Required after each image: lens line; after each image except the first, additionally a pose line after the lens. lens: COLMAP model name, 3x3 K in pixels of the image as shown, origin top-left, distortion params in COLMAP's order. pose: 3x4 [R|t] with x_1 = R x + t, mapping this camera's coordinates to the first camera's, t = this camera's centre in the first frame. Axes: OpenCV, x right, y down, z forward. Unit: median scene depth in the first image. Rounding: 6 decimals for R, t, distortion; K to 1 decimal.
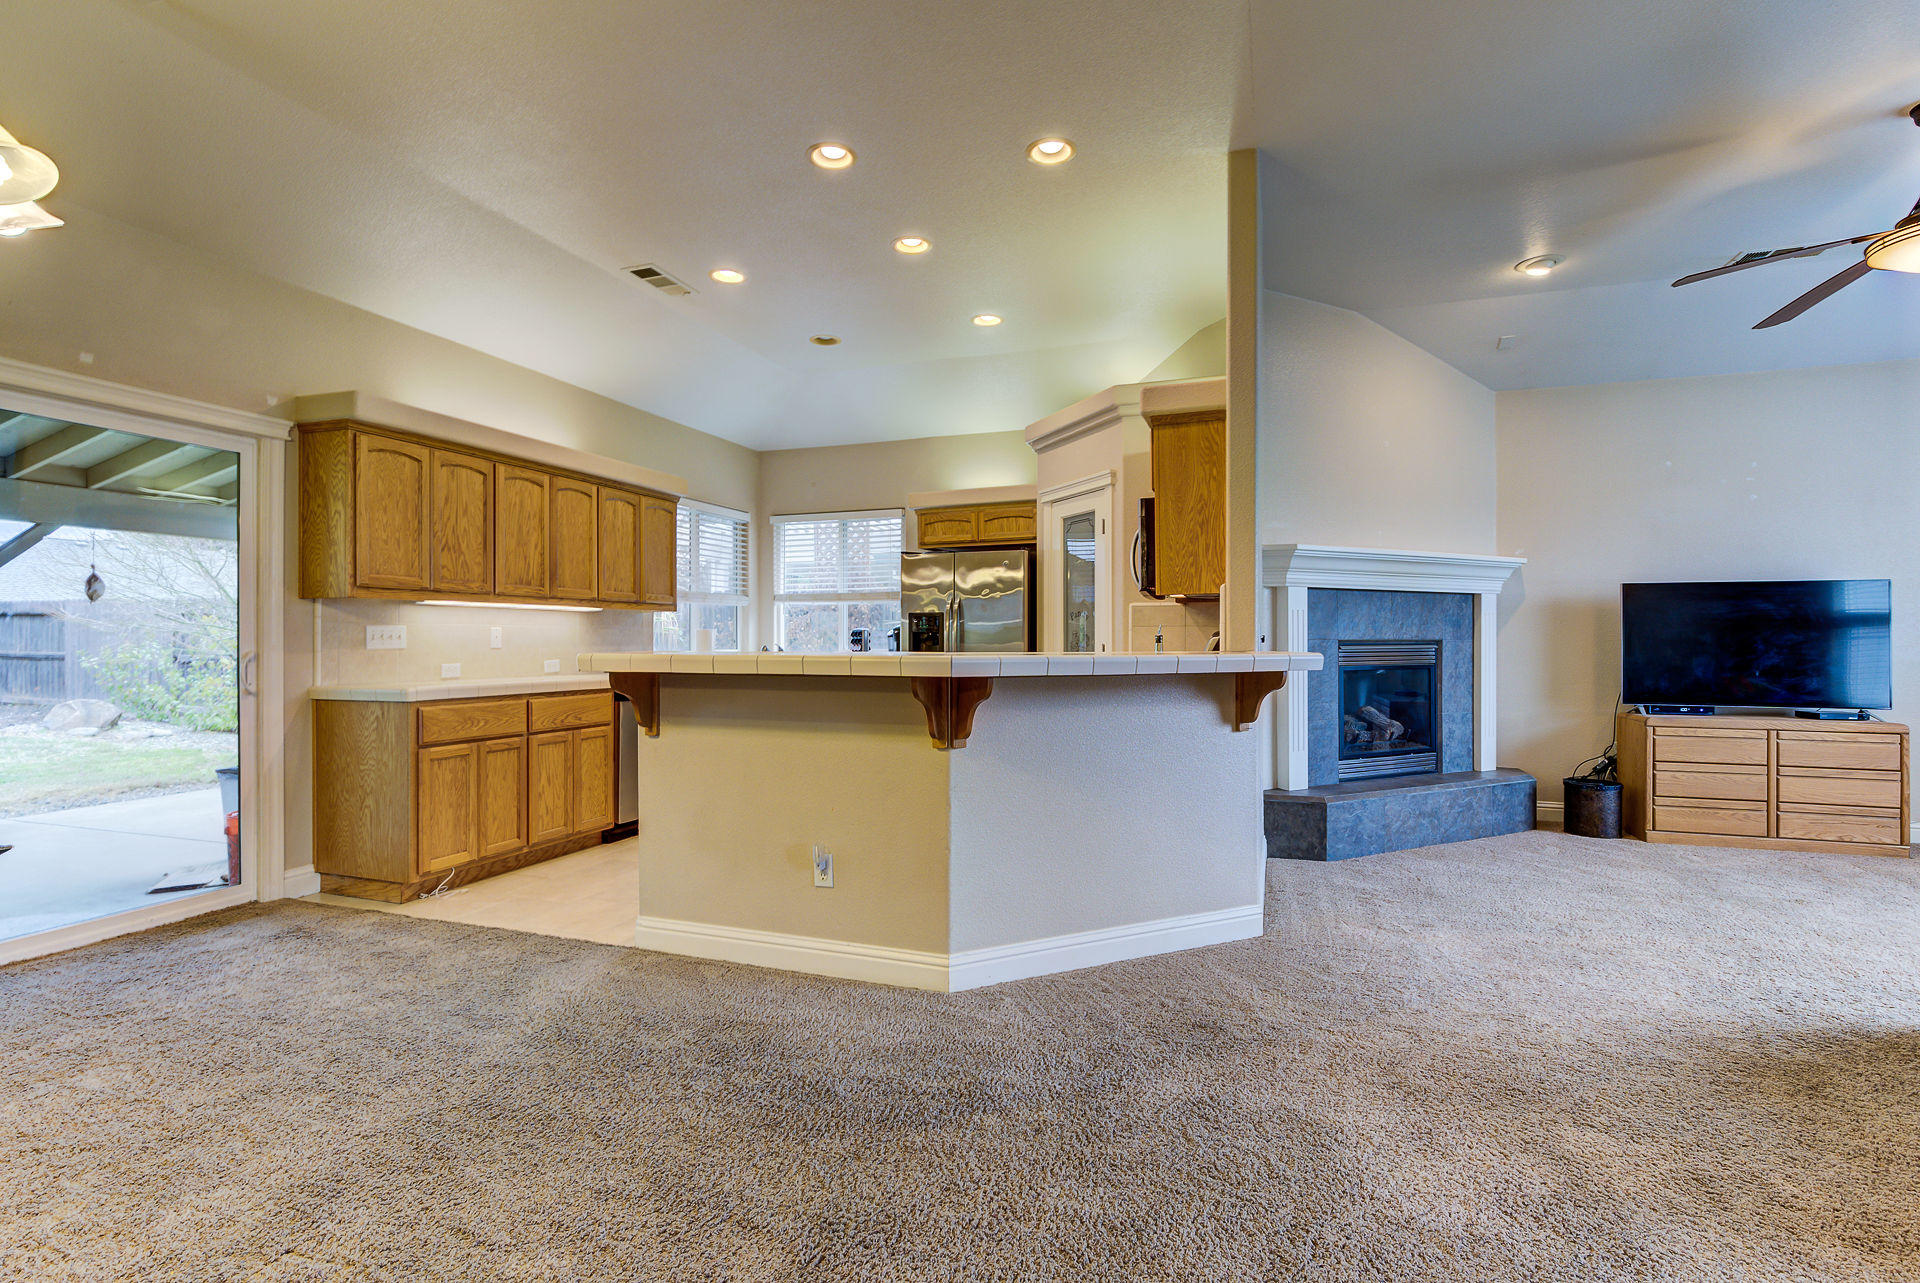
lens RADIAL K [[886.0, 0, 970.8], [0, 886.0, 638.9], [0, 0, 1]] dist [-0.013829, 0.005493]
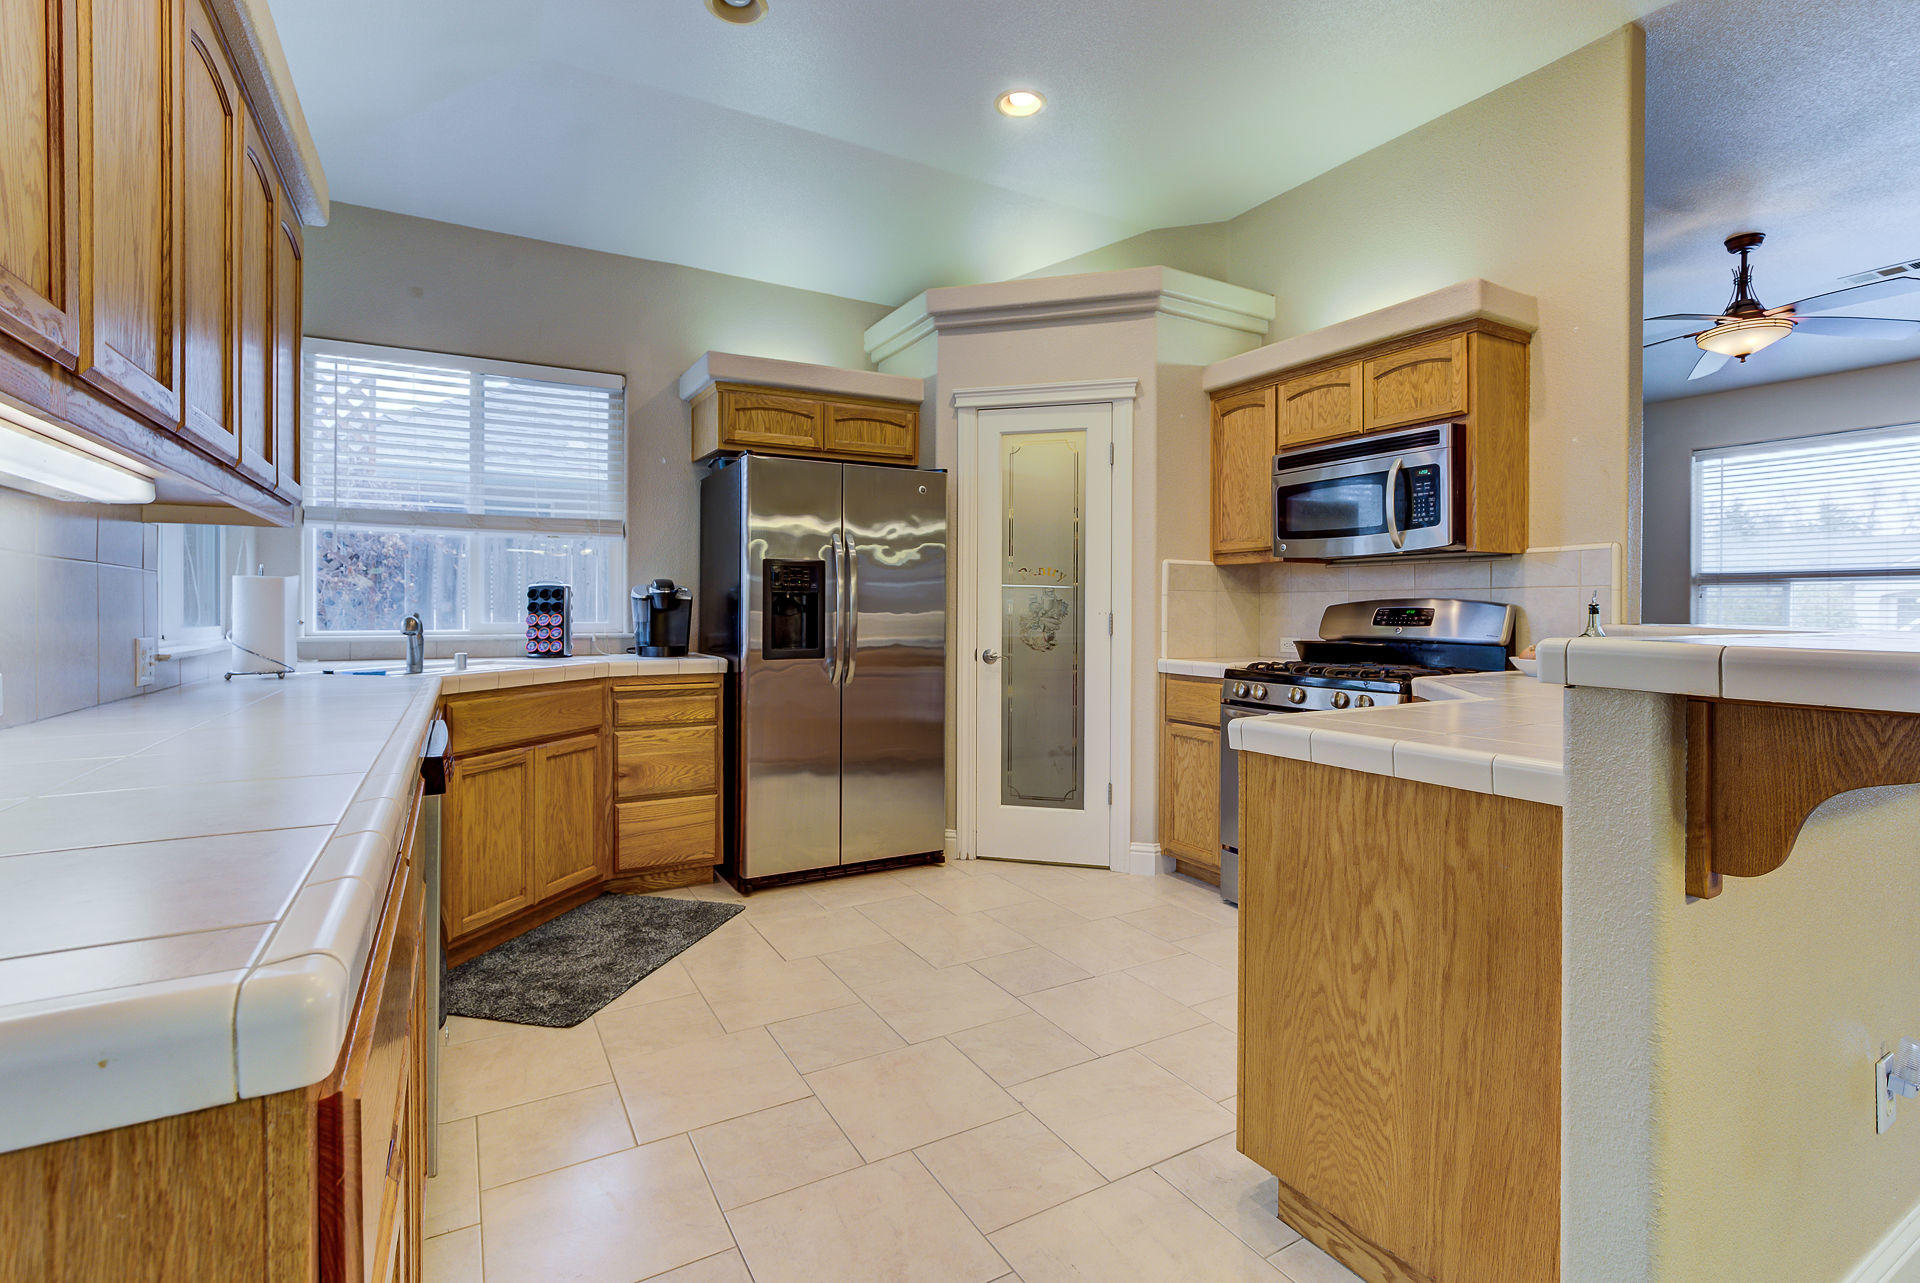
lens RADIAL K [[886.0, 0, 962.2], [0, 886.0, 630.8], [0, 0, 1]] dist [-0.013829, 0.005493]
pose [[0.653586, -0.016393, 0.756675, -0.657804], [-0.005621, 0.999633, 0.026511, 0.001851], [-0.756831, -0.021581, 0.653254, 0.820297]]
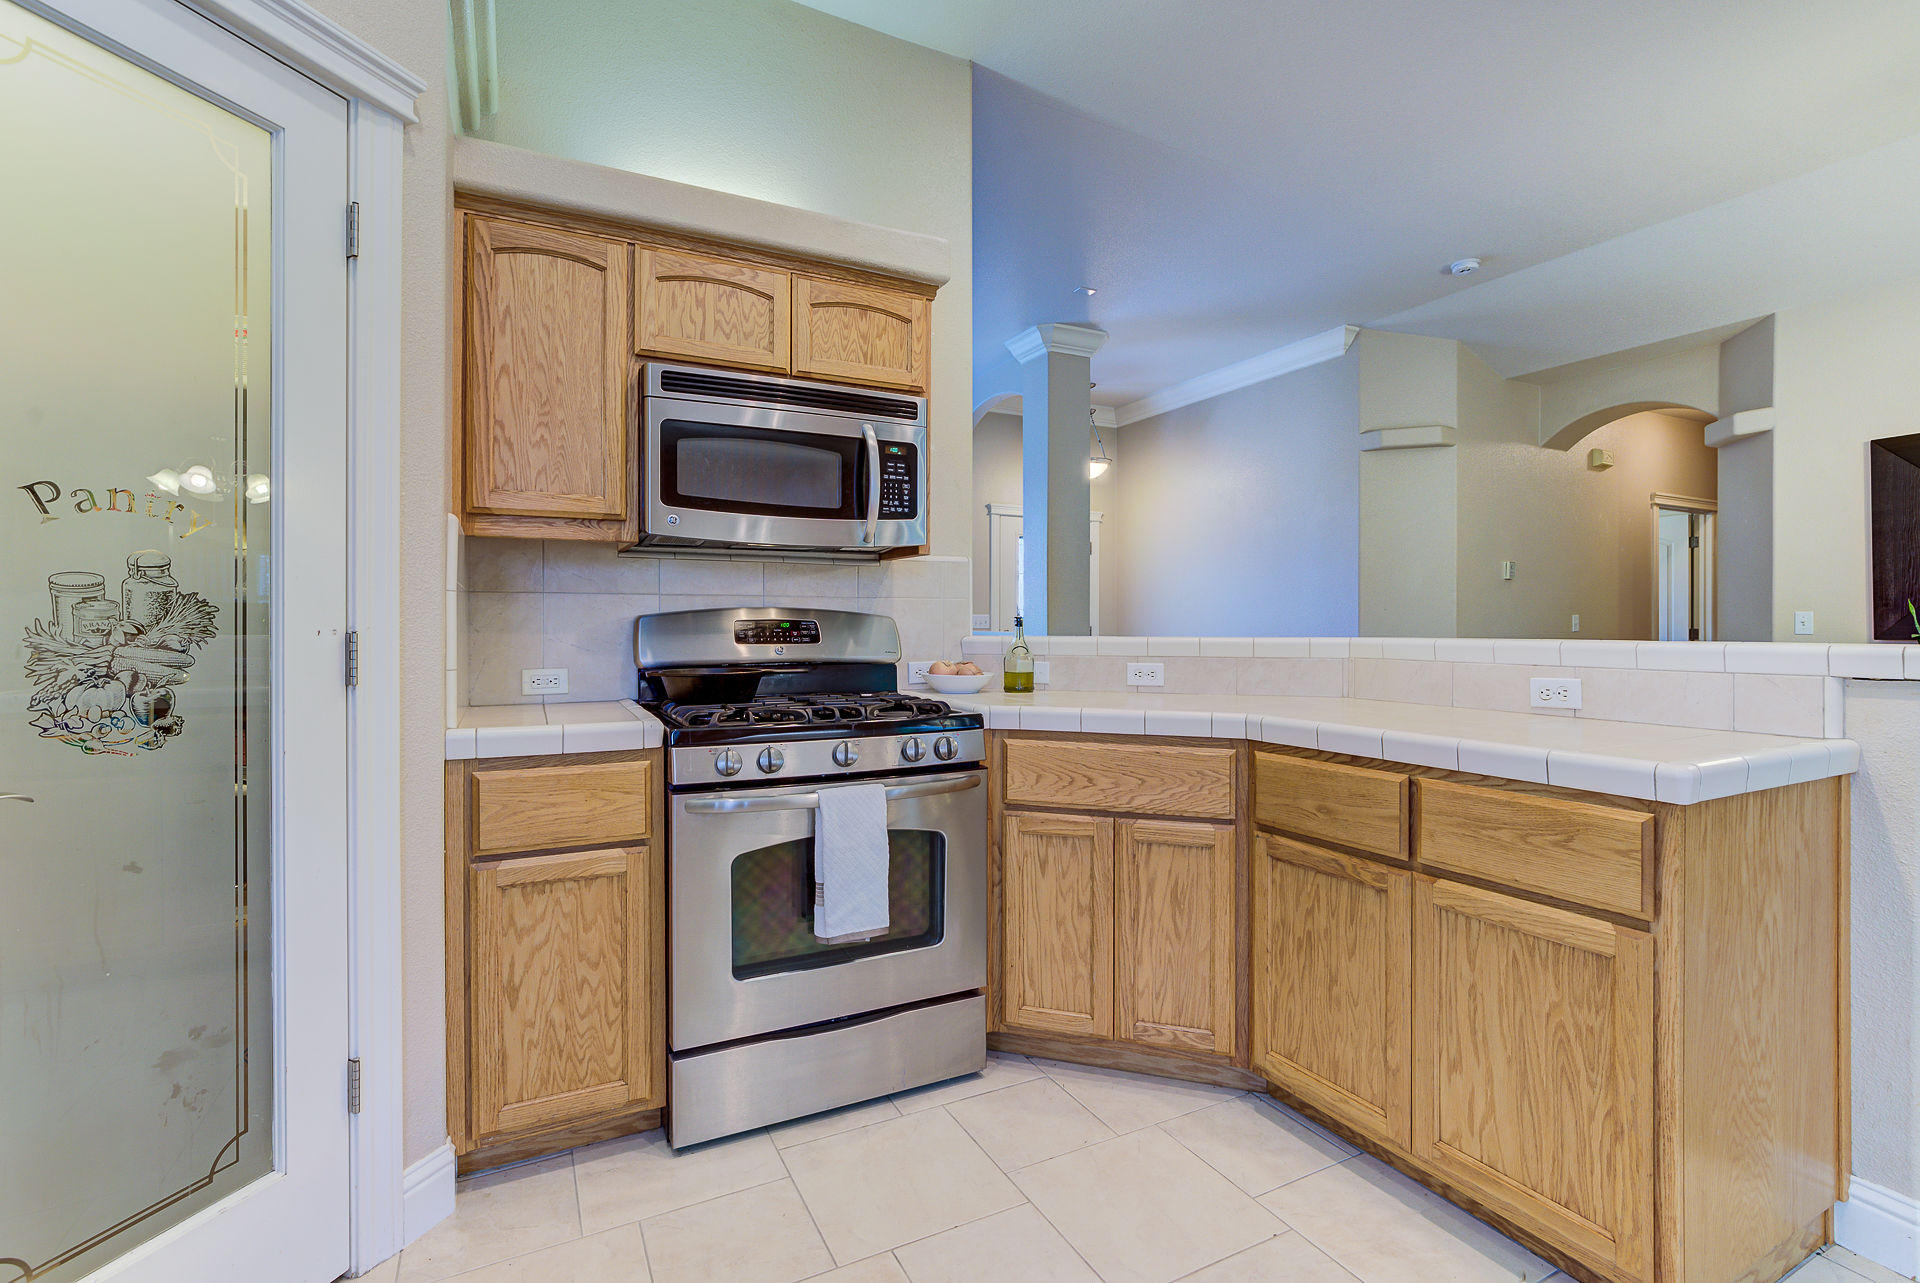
lens RADIAL K [[886.0, 0, 964.8], [0, 886.0, 630.3], [0, 0, 1]] dist [-0.013829, 0.005493]
pose [[-0.732662, -0.004452, 0.680578, -0.262935], [-0.002834, 0.999990, 0.003491, 0.004989], [-0.680587, 0.000629, -0.732667, 1.445289]]
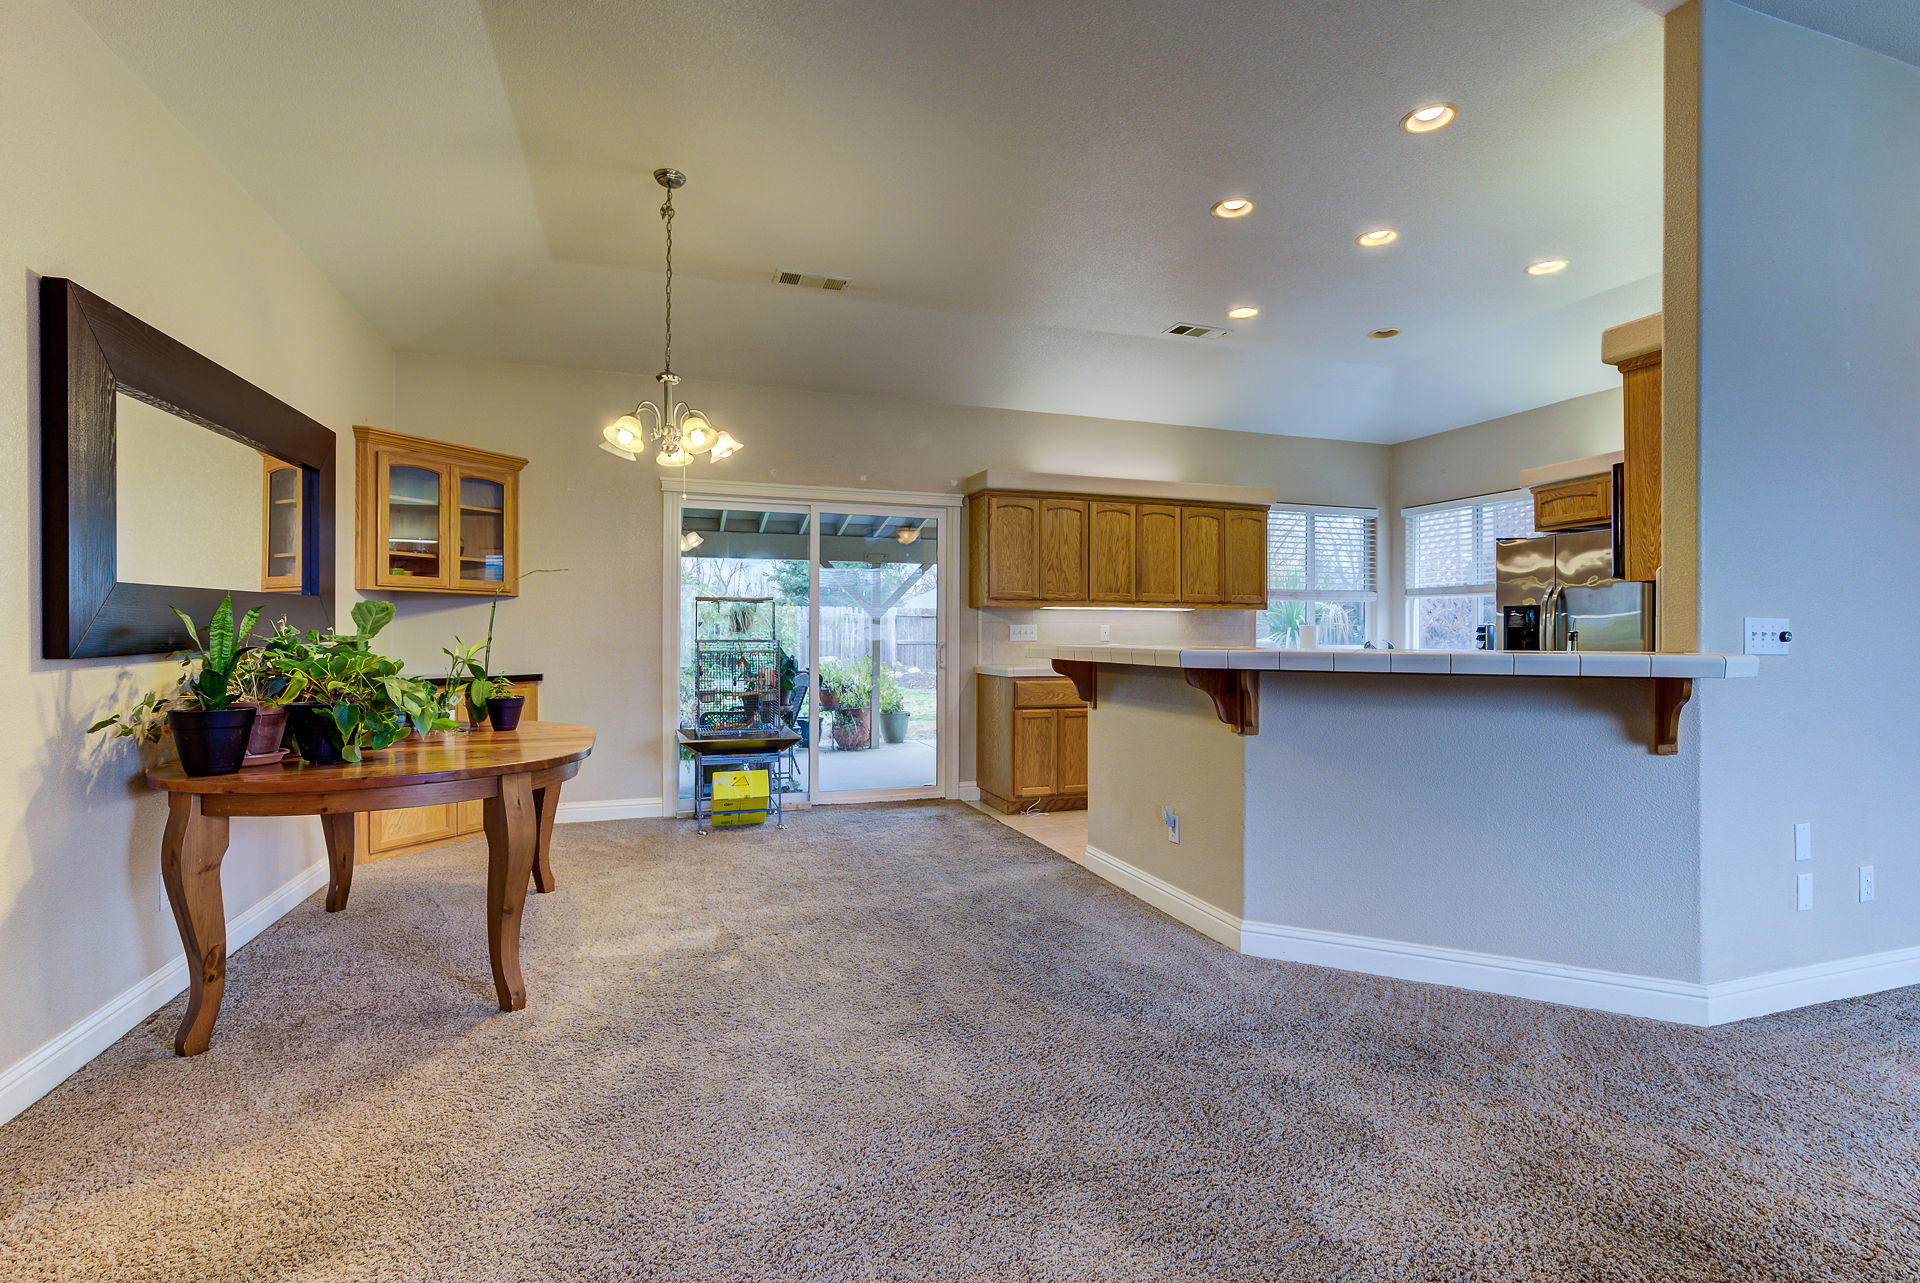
lens RADIAL K [[886.0, 0, 957.7], [0, 886.0, 628.7], [0, 0, 1]] dist [-0.013829, 0.005493]
pose [[0.618517, -0.002649, -0.785767, 0.448770], [-0.002223, 0.999984, -0.005120, -0.001104], [0.785768, 0.004913, 0.618502, 0.023236]]
